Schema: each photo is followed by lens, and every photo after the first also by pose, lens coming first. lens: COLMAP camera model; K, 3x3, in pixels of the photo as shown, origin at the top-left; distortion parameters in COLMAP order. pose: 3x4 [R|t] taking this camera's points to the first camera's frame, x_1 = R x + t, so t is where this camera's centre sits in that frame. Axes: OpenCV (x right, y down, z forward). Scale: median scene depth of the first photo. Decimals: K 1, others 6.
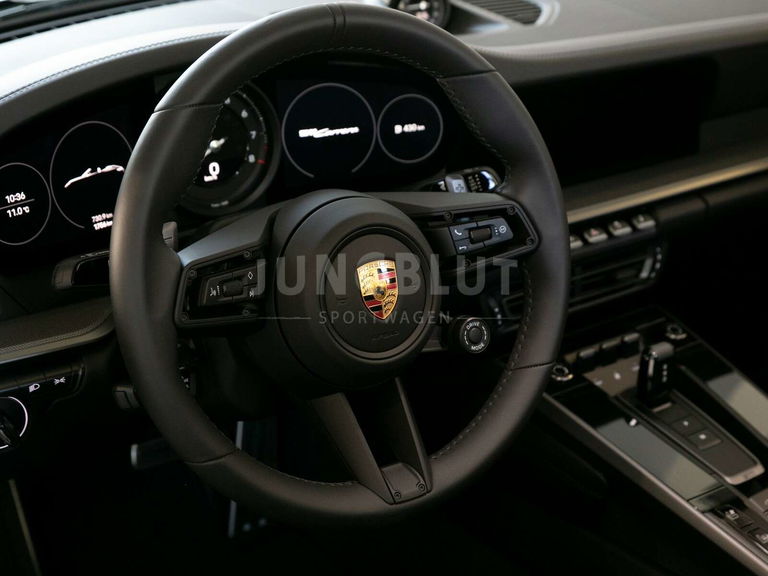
lens RADIAL K [[1224.2, 0, 384.0], [0, 1224.2, 288.0], [0, 0, 1]] dist [0.030592, -0.065759]
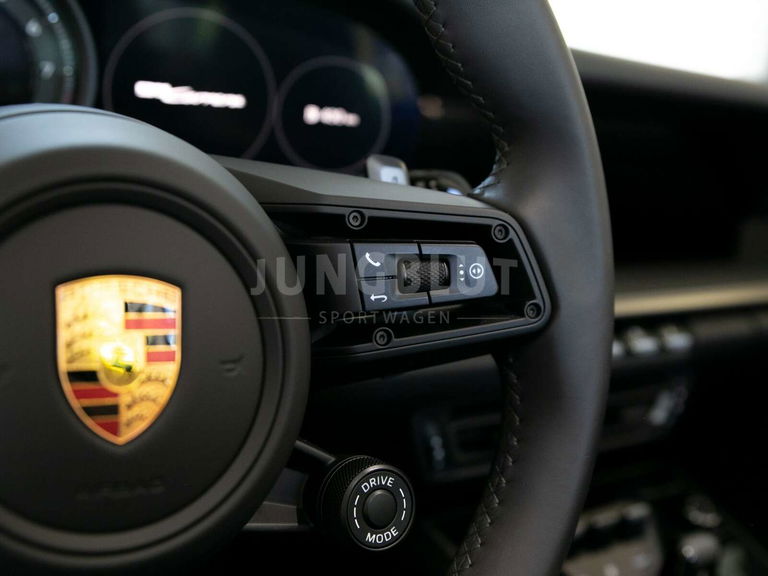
lens RADIAL K [[919.9, 0, 384.0], [0, 919.9, 288.0], [0, 0, 1]] dist [-0.083588, 0.007044]
pose [[0.989838, 0.141213, 0.016695, 0.059464], [-0.138097, 0.982641, -0.123876, 0.003031], [-0.033898, 0.120312, 0.992157, 0.672956]]
